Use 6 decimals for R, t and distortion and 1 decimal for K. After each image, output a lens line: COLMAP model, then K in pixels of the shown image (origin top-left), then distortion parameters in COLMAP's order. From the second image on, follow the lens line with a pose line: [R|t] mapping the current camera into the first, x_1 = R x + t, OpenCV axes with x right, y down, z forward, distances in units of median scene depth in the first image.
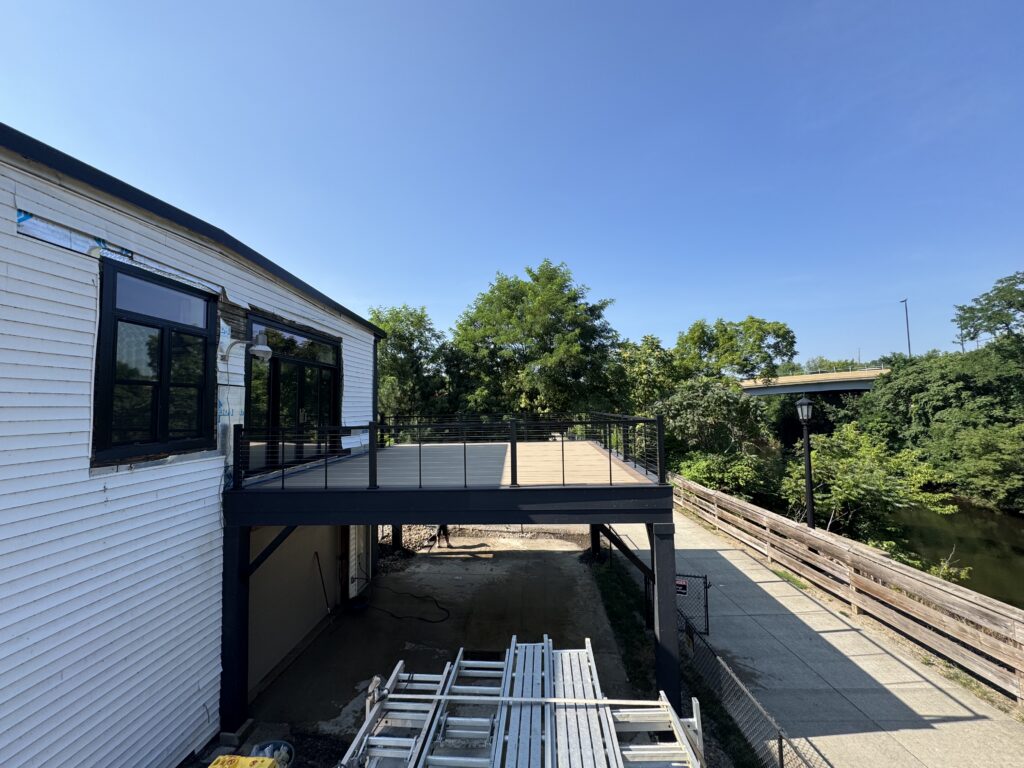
lens RADIAL K [[405.0, 0, 512.0], [0, 405.0, 384.0], [0, 0, 1]] dist [-0.003227, 0.000108]
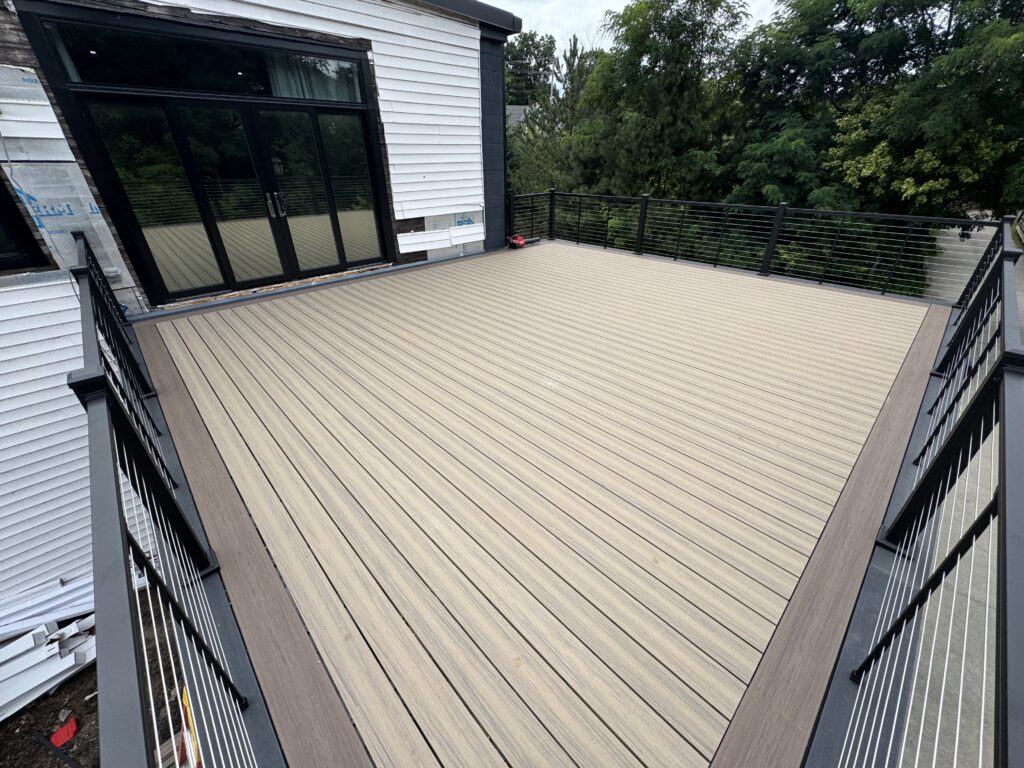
lens RADIAL K [[405.0, 0, 512.0], [0, 405.0, 384.0], [0, 0, 1]] dist [-0.003227, 0.000108]
pose [[0.729903, 0.345223, -0.589968, 0.183600], [0.031898, 0.844951, 0.533891, -0.008987], [0.682806, -0.408508, 0.605721, 0.622665]]
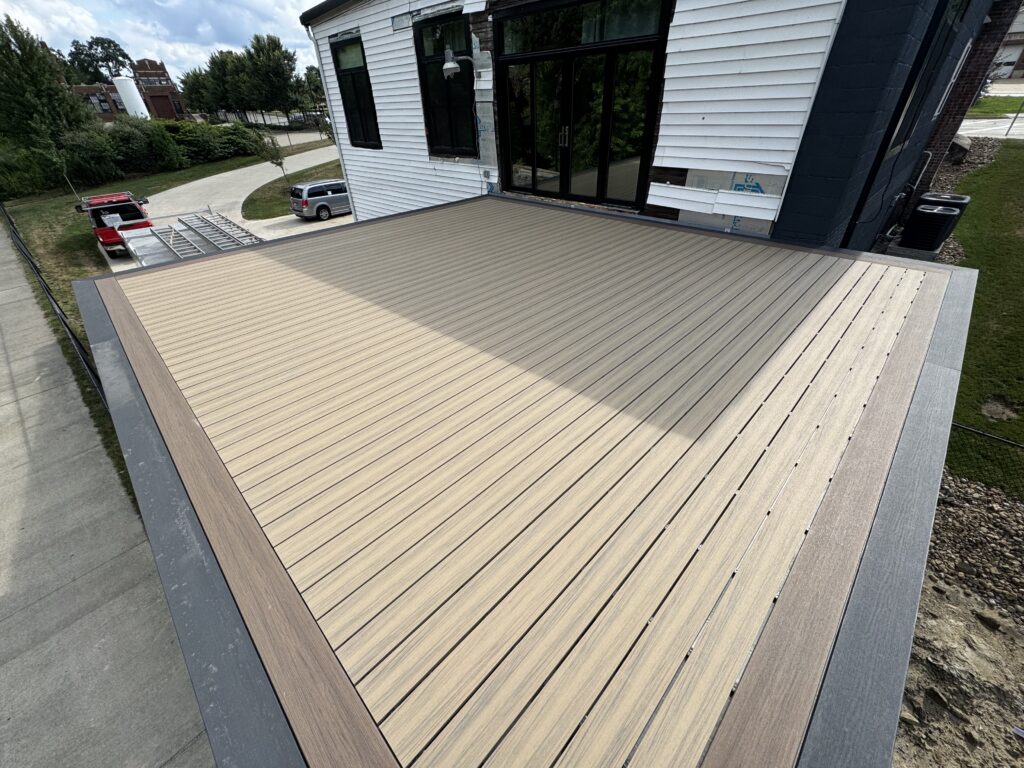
lens RADIAL K [[405.0, 0, 512.0], [0, 405.0, 384.0], [0, 0, 1]] dist [-0.003227, 0.000108]
pose [[-0.657285, 0.465959, -0.592334, 0.224627], [0.087156, 0.827684, 0.554385, 0.024182], [0.748586, 0.312763, -0.584635, 1.283185]]
